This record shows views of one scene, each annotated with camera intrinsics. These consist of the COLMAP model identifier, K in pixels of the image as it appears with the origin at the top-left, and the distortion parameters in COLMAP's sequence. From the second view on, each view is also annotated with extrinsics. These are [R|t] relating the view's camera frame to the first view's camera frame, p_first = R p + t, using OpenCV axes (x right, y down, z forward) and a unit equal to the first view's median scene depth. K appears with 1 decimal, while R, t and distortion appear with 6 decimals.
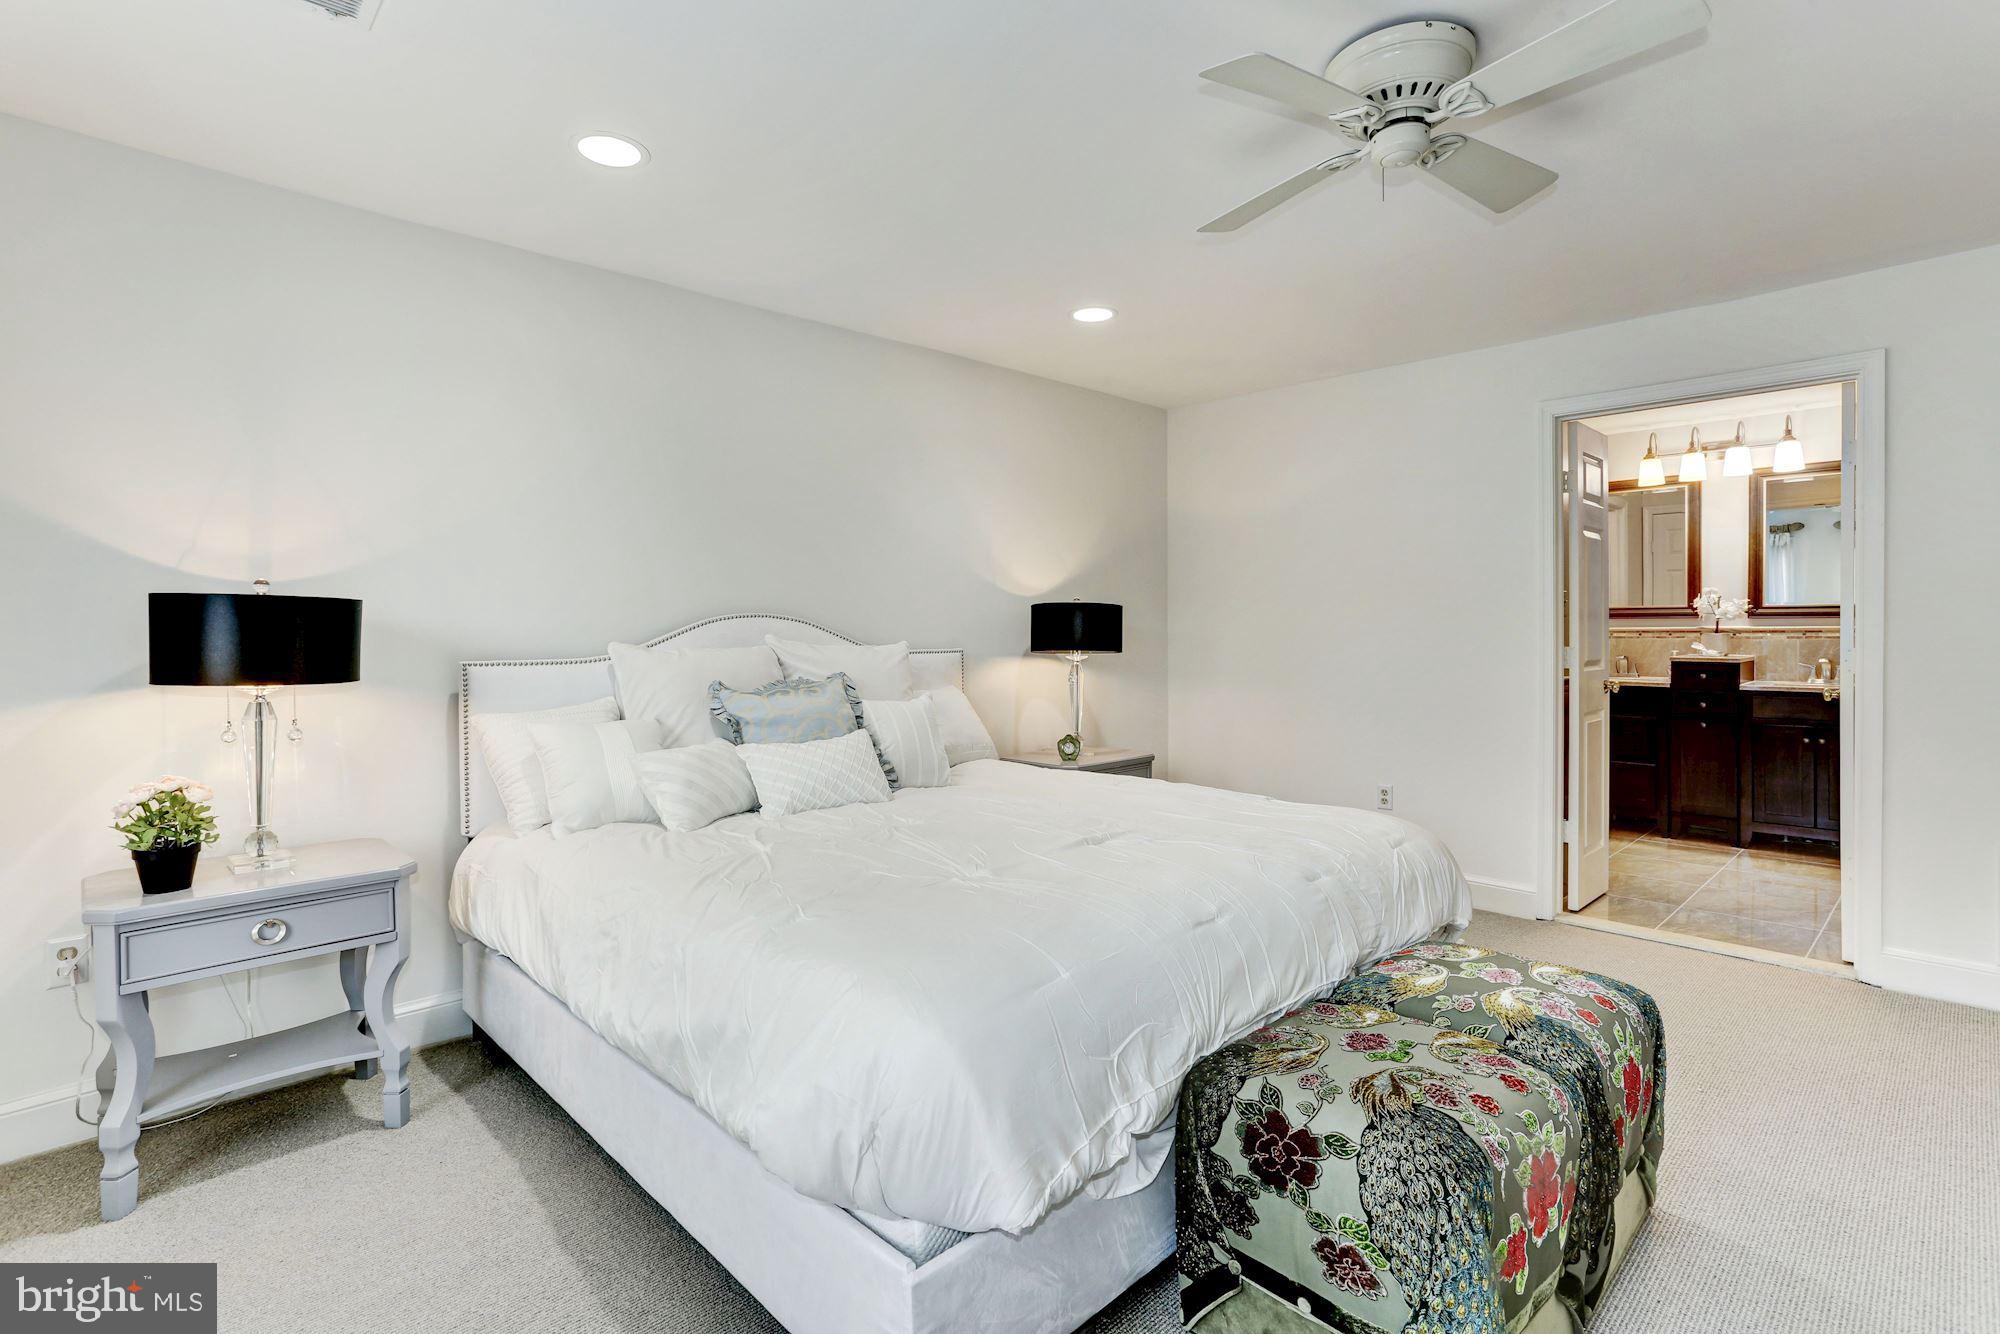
lens RADIAL K [[966.1, 0, 992.9], [0, 966.1, 638.9], [0, 0, 1]] dist [-0.052648, 0.035271]
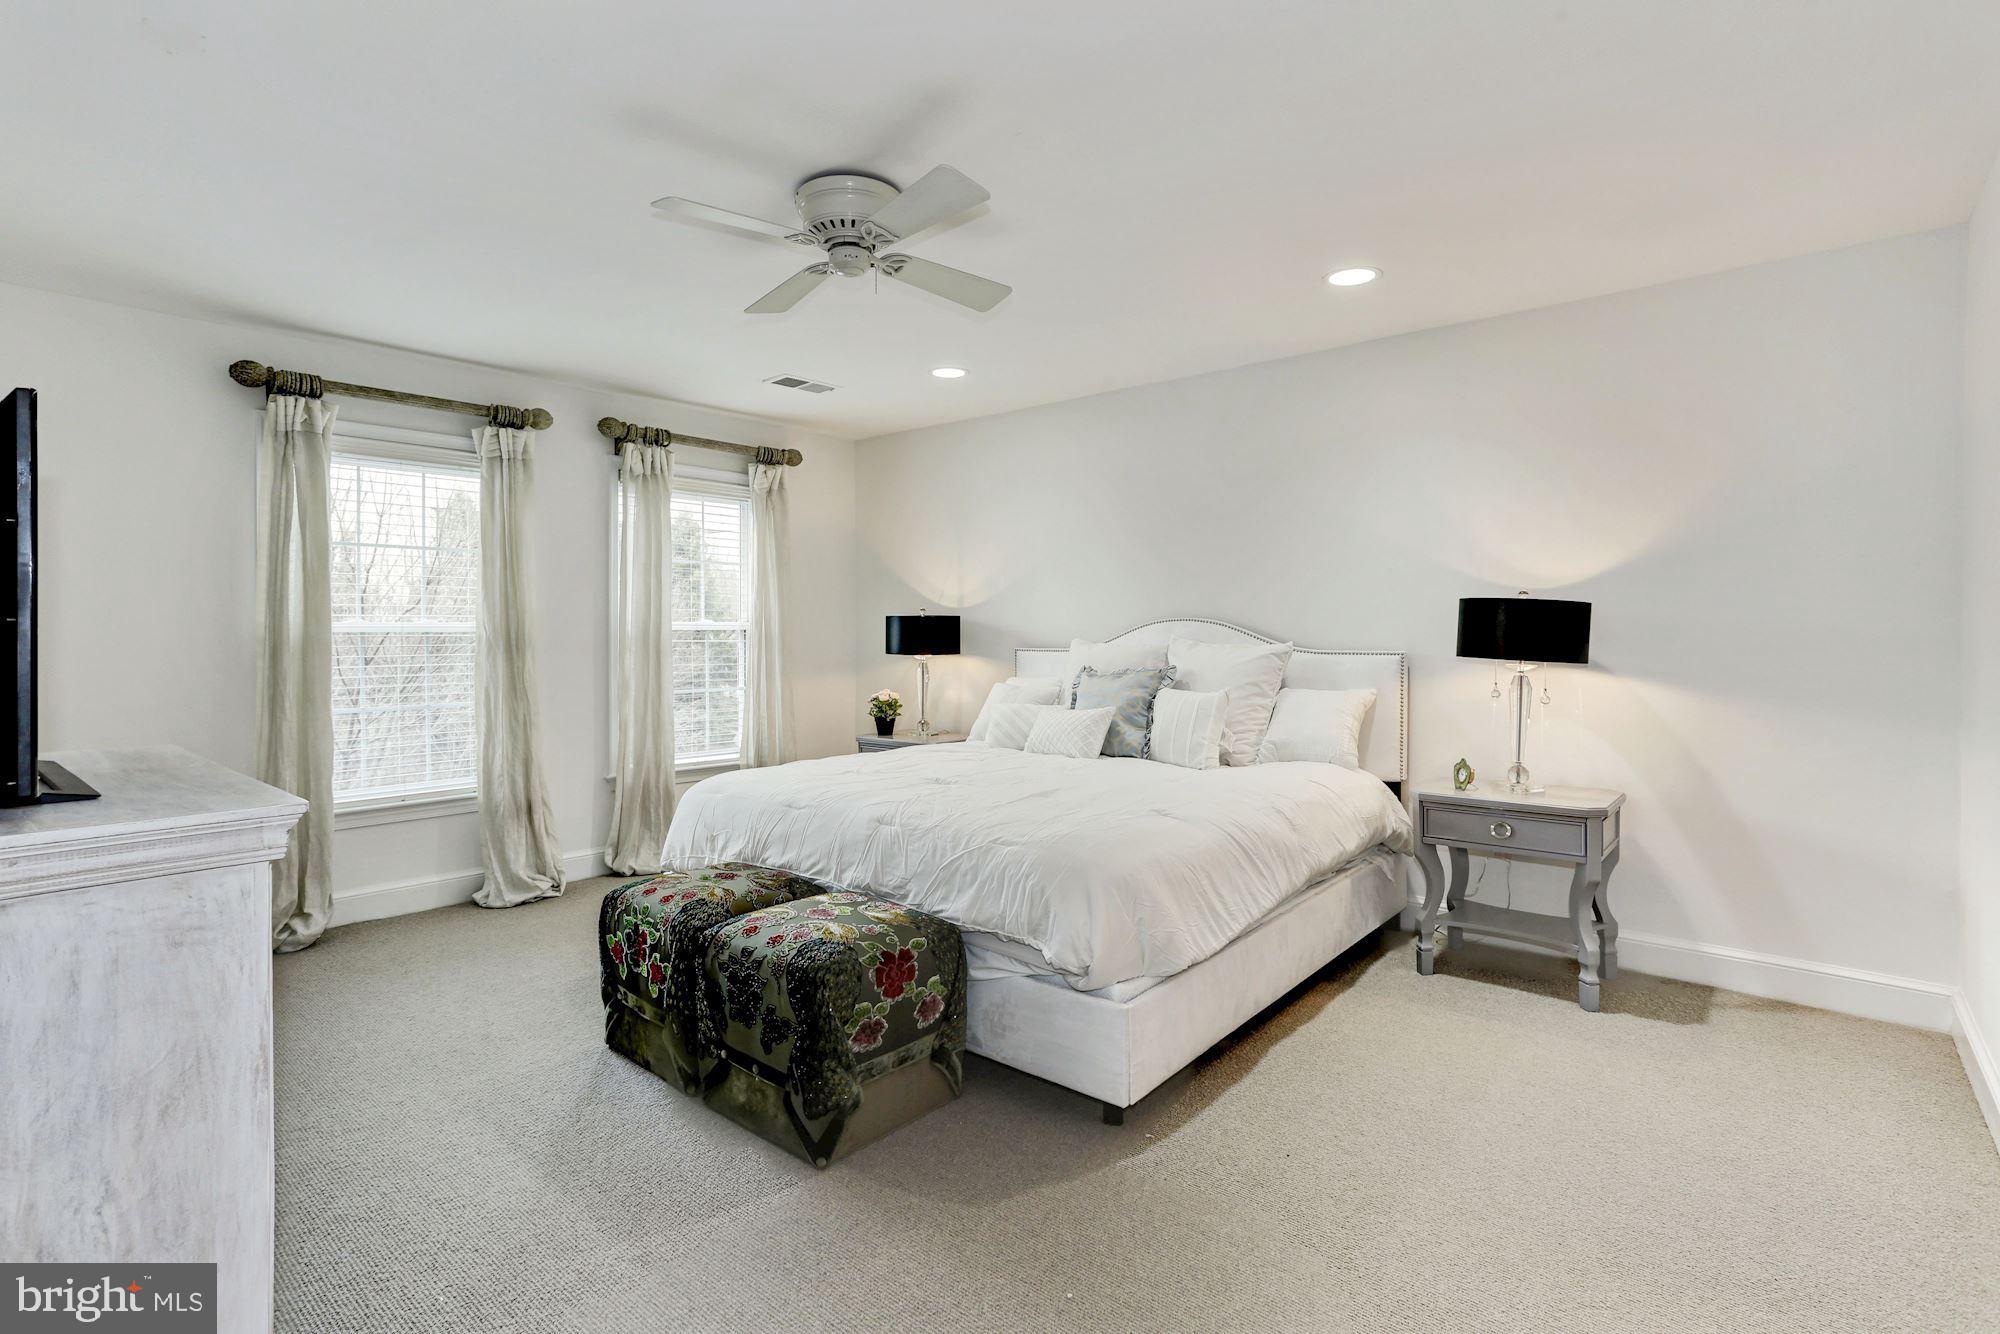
lens RADIAL K [[966.1, 0, 992.9], [0, 966.1, 638.9], [0, 0, 1]] dist [-0.052648, 0.035271]
pose [[0.101477, 0.025198, -0.994519, 1.050207], [0.000747, 0.999677, 0.025404, -0.032753], [0.994838, -0.003321, 0.101425, 0.639577]]
